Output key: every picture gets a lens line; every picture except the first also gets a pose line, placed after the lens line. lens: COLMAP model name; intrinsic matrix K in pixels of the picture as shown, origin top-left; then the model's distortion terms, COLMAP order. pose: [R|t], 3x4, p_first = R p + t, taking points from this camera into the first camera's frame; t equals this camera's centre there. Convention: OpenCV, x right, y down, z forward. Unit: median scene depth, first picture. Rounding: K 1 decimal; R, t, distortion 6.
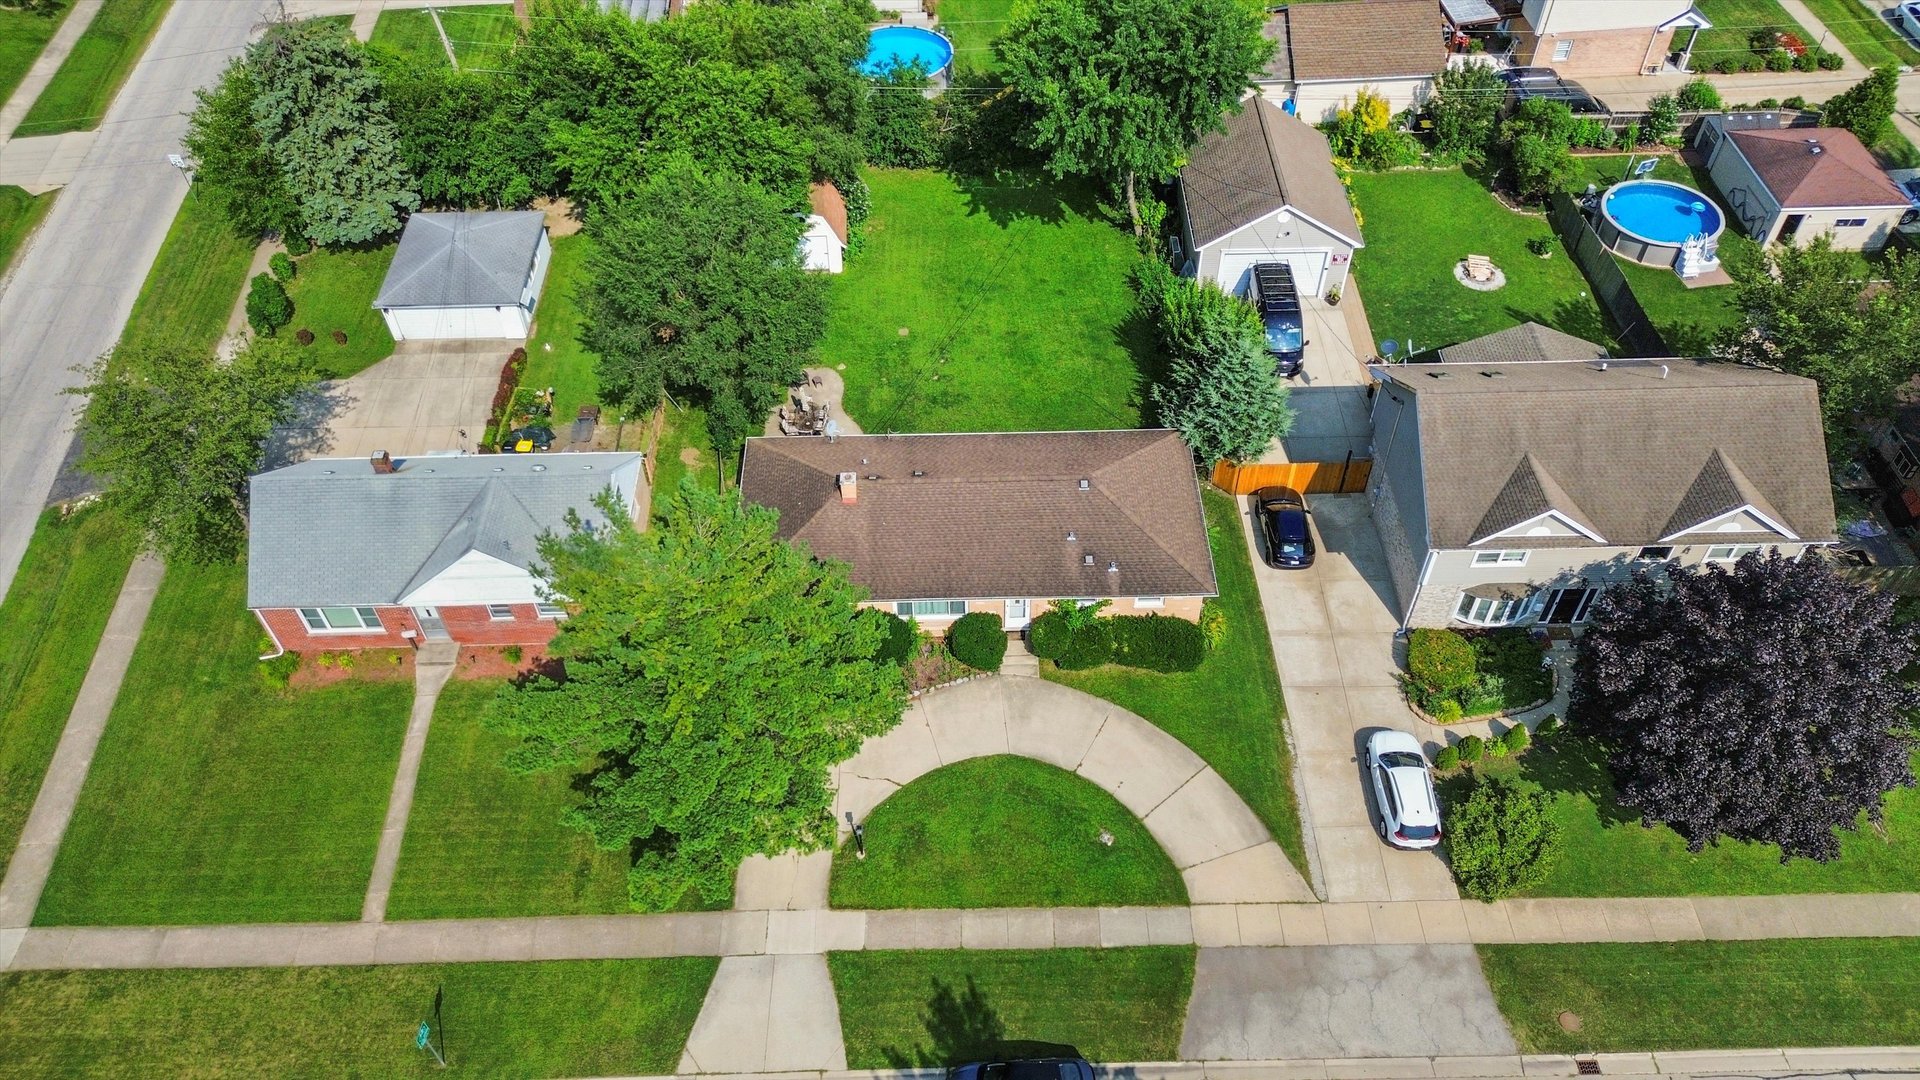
lens RADIAL K [[1354.6, 0, 960.0], [0, 1354.6, 540.0], [0, 0, 1]] dist [0.058925, -0.050753]
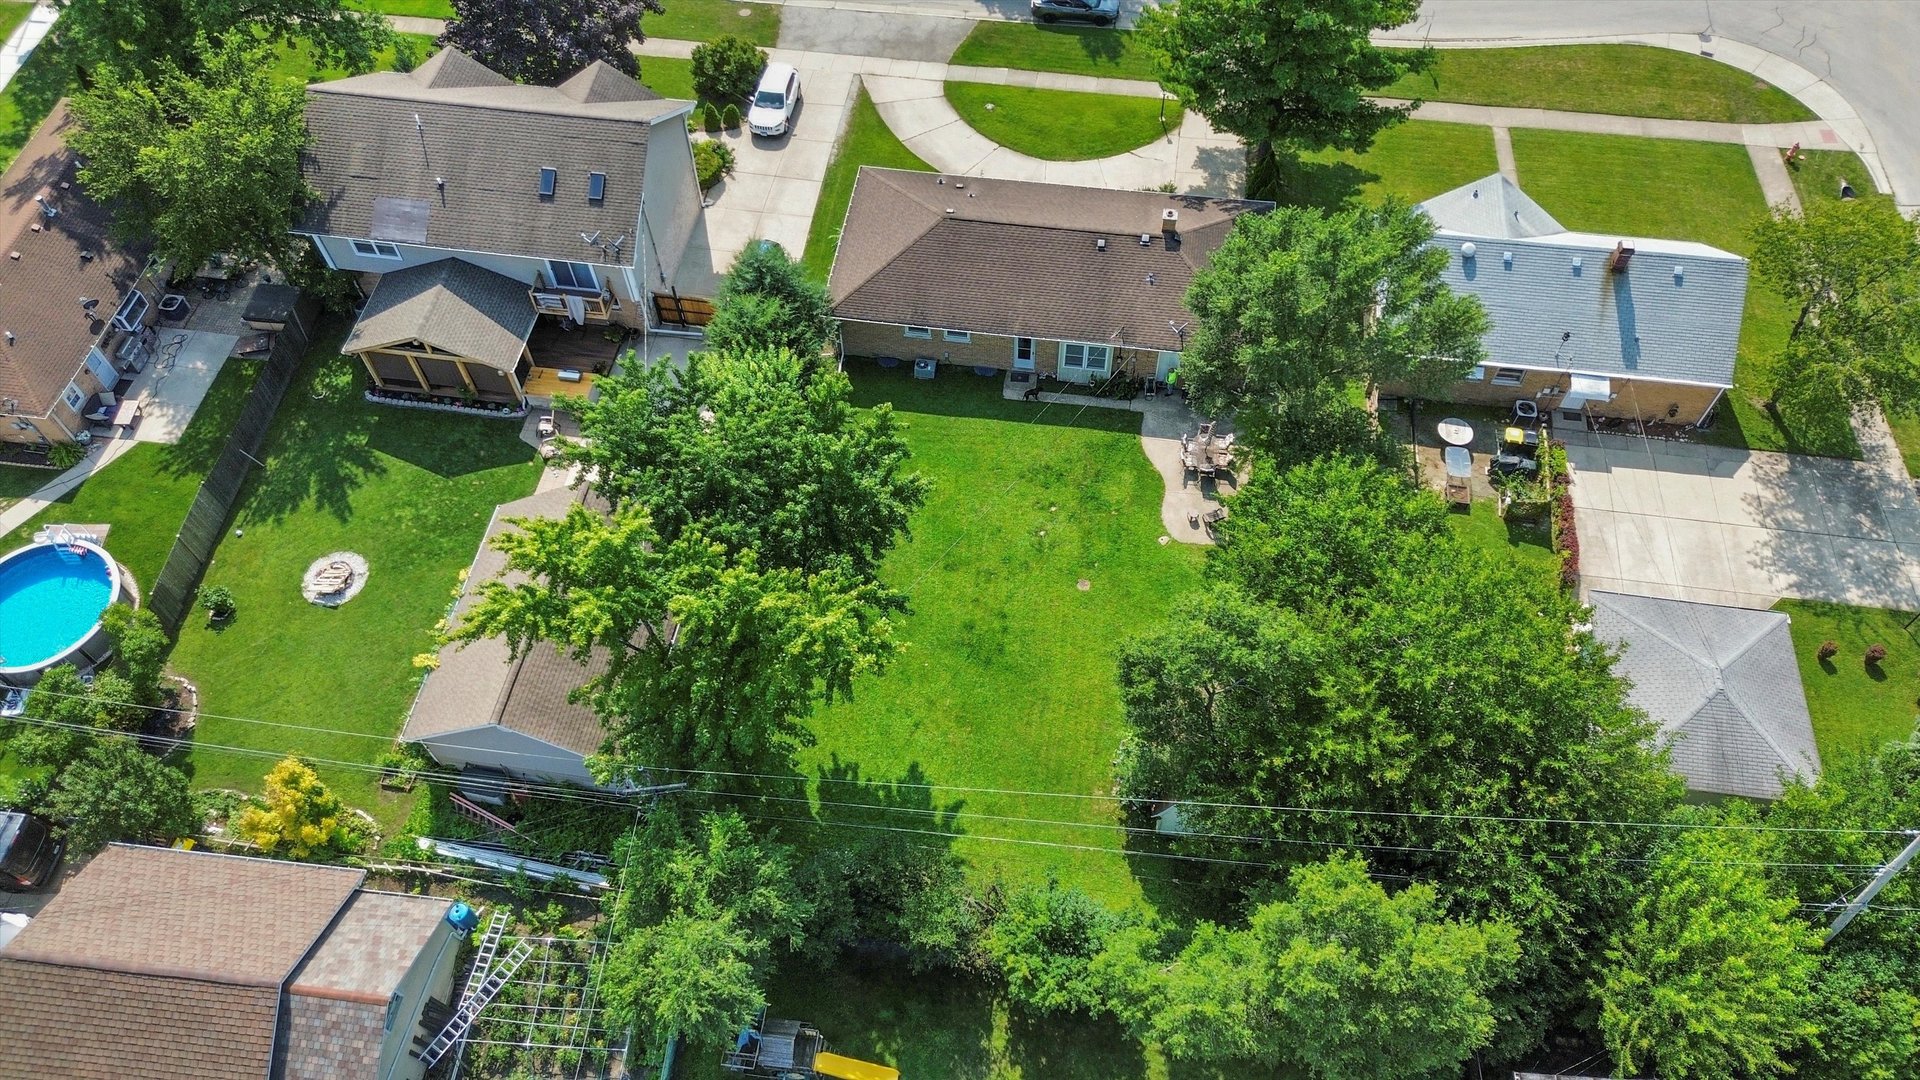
lens RADIAL K [[1354.6, 0, 960.0], [0, 1354.6, 540.0], [0, 0, 1]] dist [0.058925, -0.050753]
pose [[-0.986722, -0.120943, 0.108413, -0.057645], [0.135160, -0.241275, 0.960998, -1.008739], [-0.090068, 0.962891, 0.254418, 0.854263]]
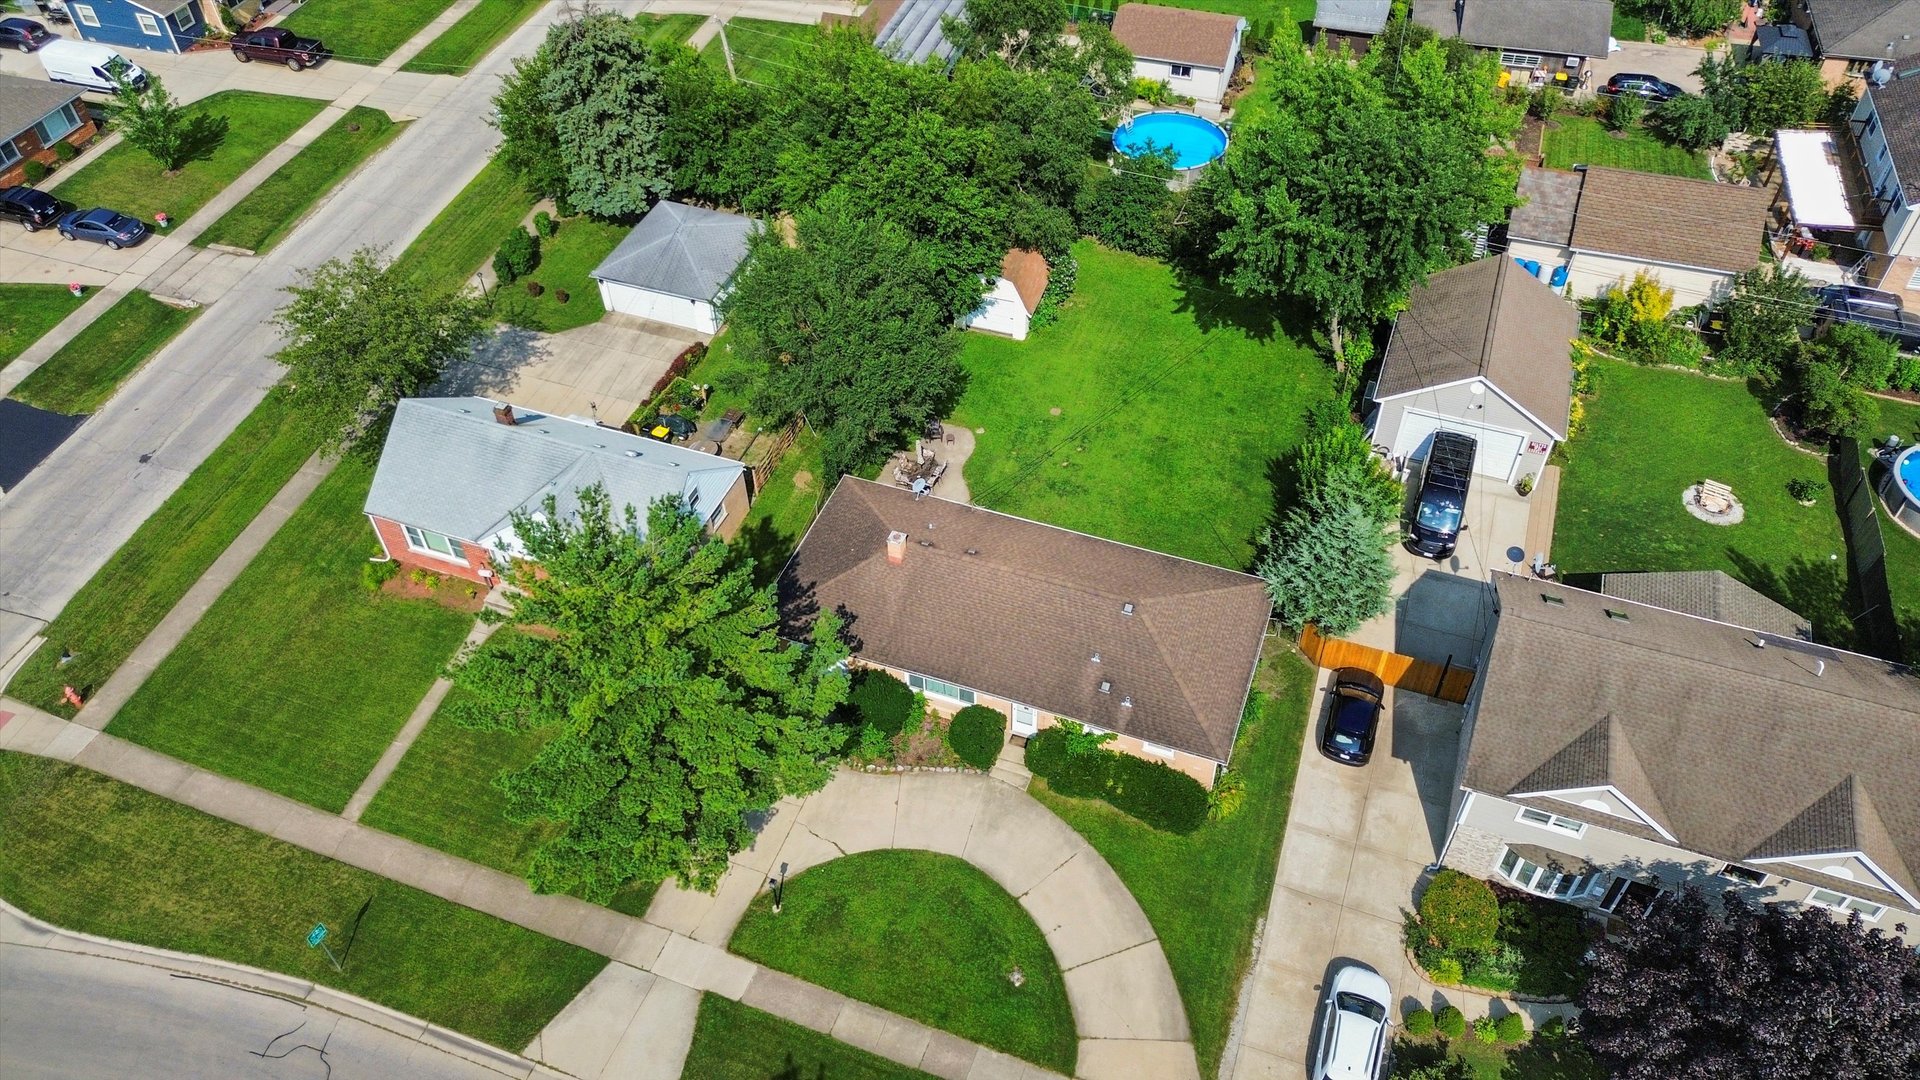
lens RADIAL K [[1354.6, 0, 960.0], [0, 1354.6, 540.0], [0, 0, 1]] dist [0.058925, -0.050753]
pose [[0.931732, 0.258533, -0.255021, 0.184527], [-0.268374, 0.963307, -0.003946, -0.045593], [0.244643, 0.072117, 0.966928, 0.045048]]
